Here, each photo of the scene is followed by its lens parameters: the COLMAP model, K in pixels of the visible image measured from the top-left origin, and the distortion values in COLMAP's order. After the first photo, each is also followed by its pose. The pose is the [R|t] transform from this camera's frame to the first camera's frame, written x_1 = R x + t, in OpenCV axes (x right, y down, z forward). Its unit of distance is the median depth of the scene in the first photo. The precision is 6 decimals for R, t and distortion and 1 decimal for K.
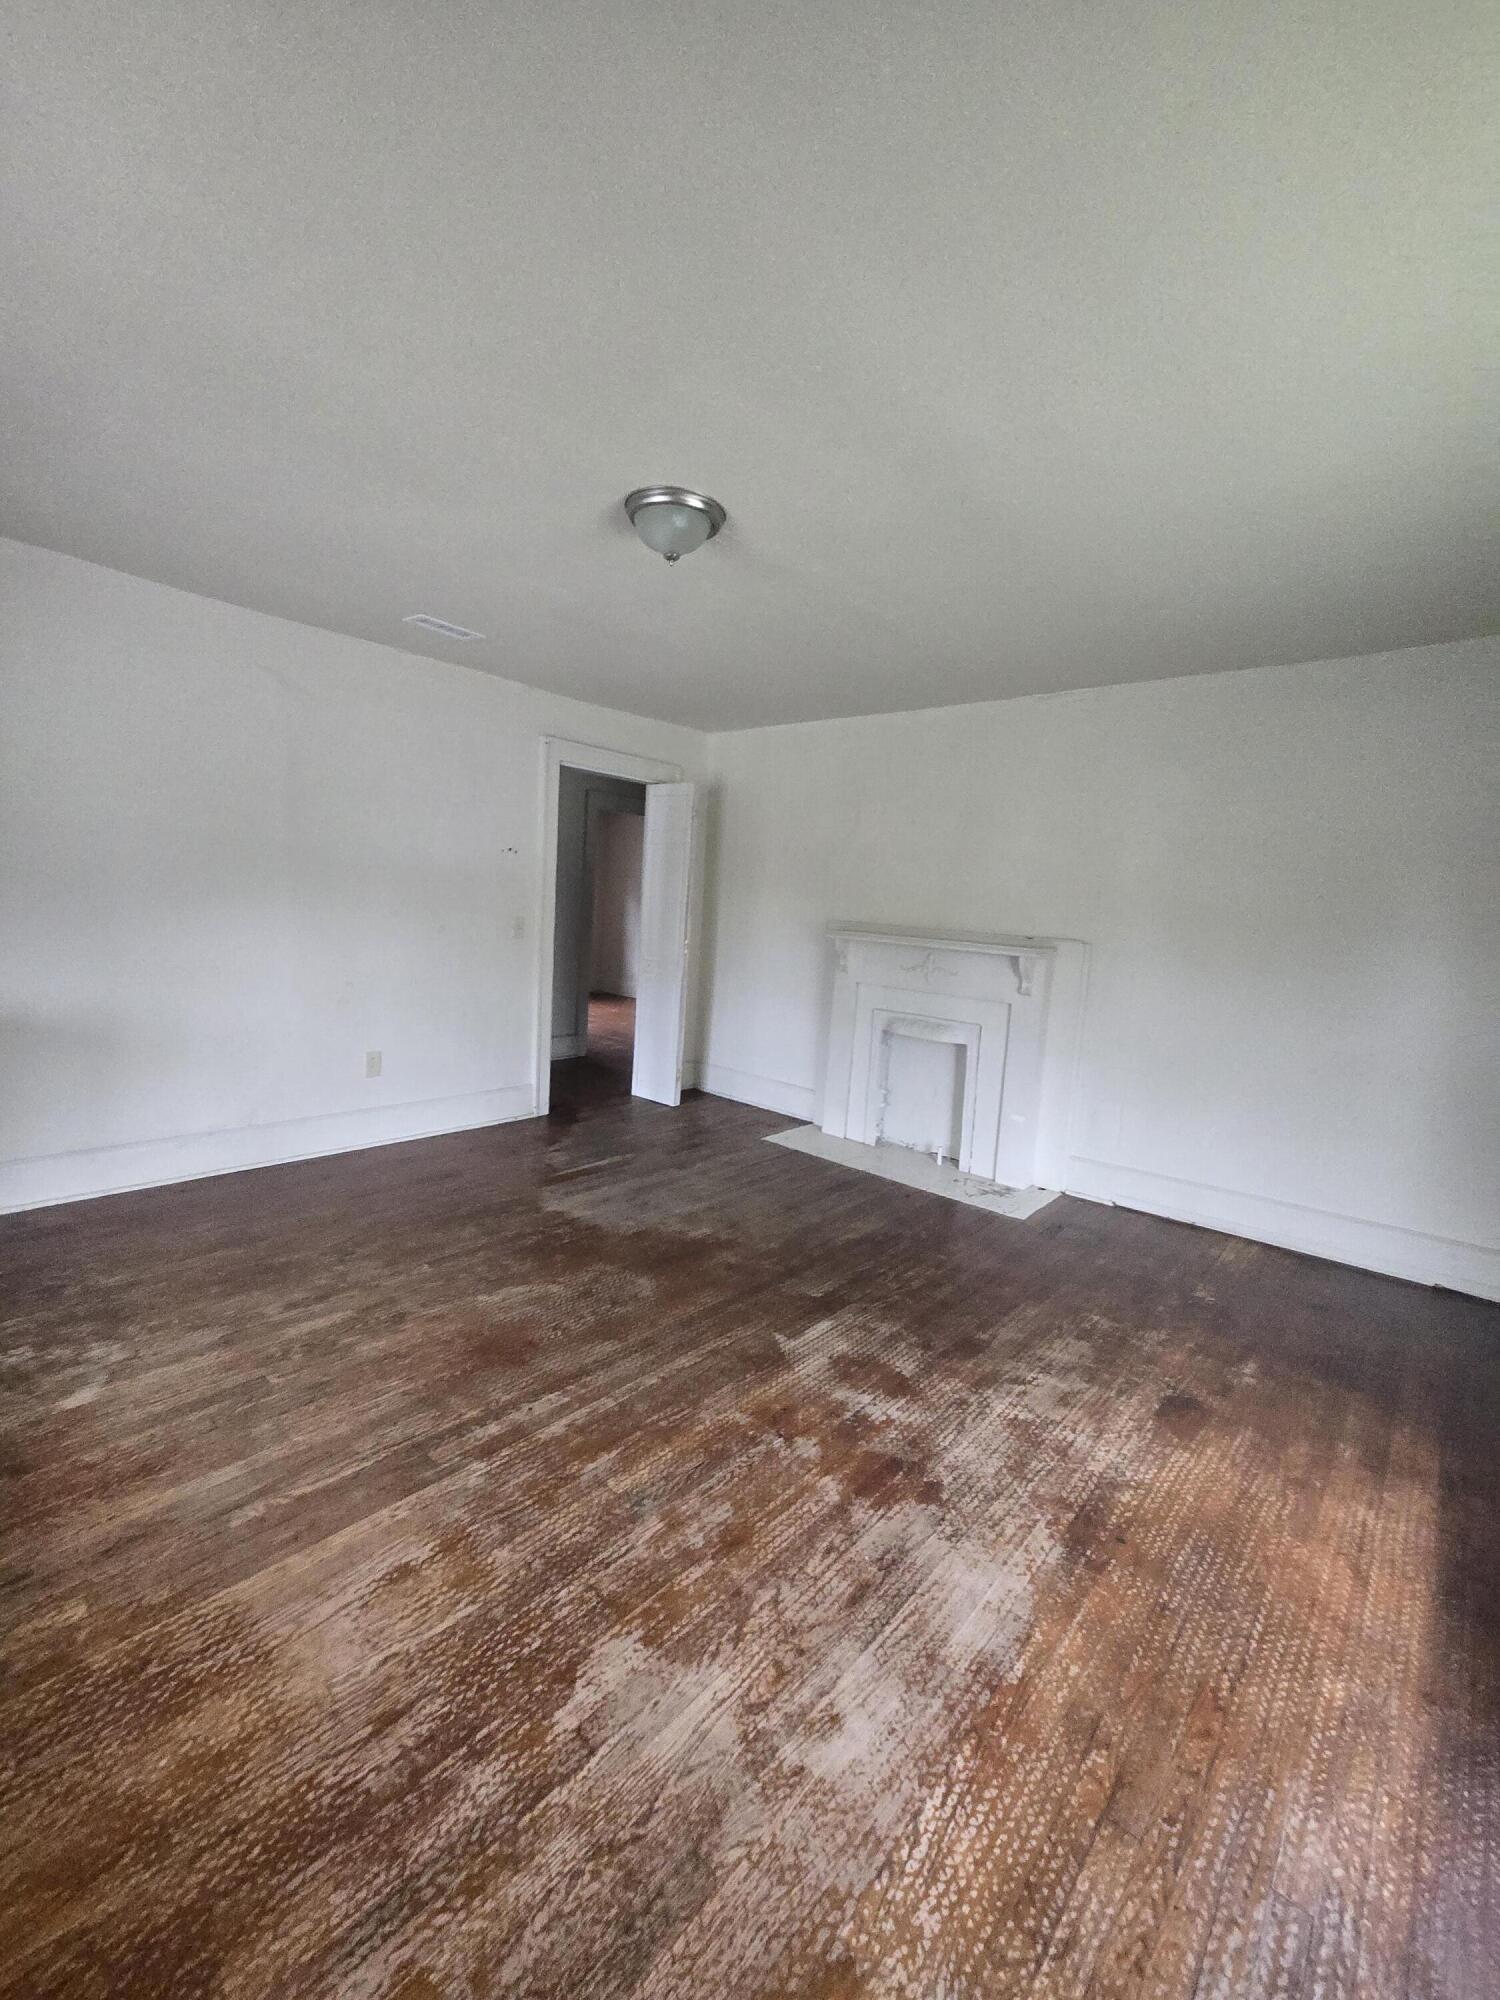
lens RADIAL K [[819.9, 0, 749.8], [0, 819.9, 997.5], [0, 0, 1]] dist [-0.002120, -0.000783]
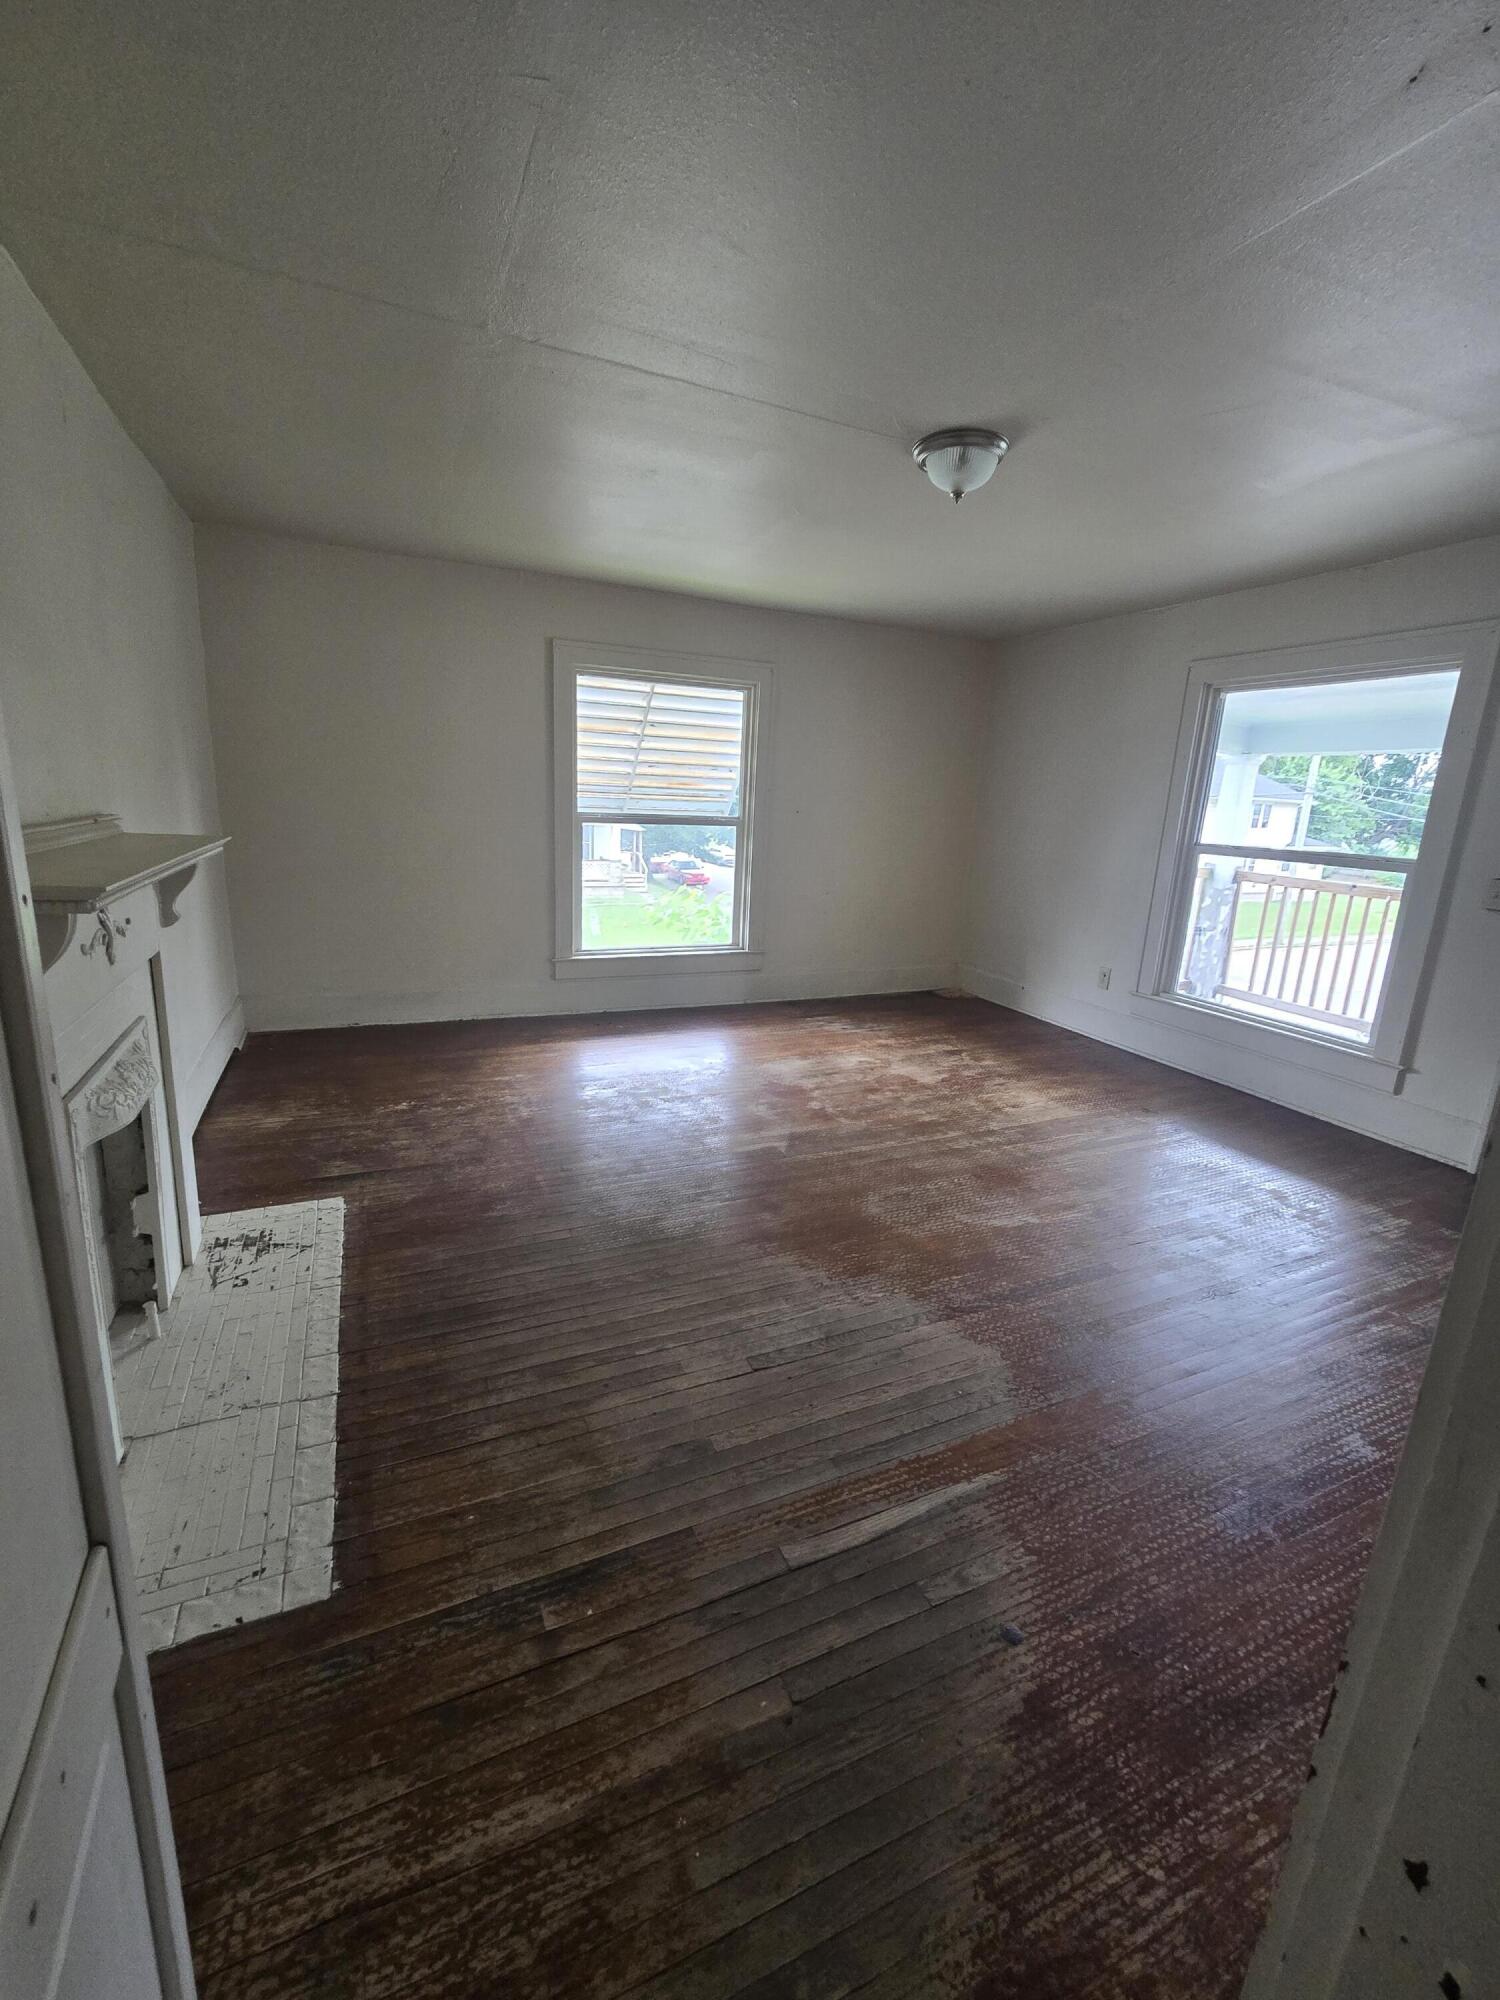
lens RADIAL K [[819.9, 0, 746.1], [0, 819.9, 991.0], [0, 0, 1]] dist [-0.002120, -0.000783]
pose [[-0.903714, -0.195160, 0.381068, -0.471642], [-0.049736, 0.931892, 0.359309, -0.363514], [-0.425237, 0.305760, -0.851871, 2.735949]]
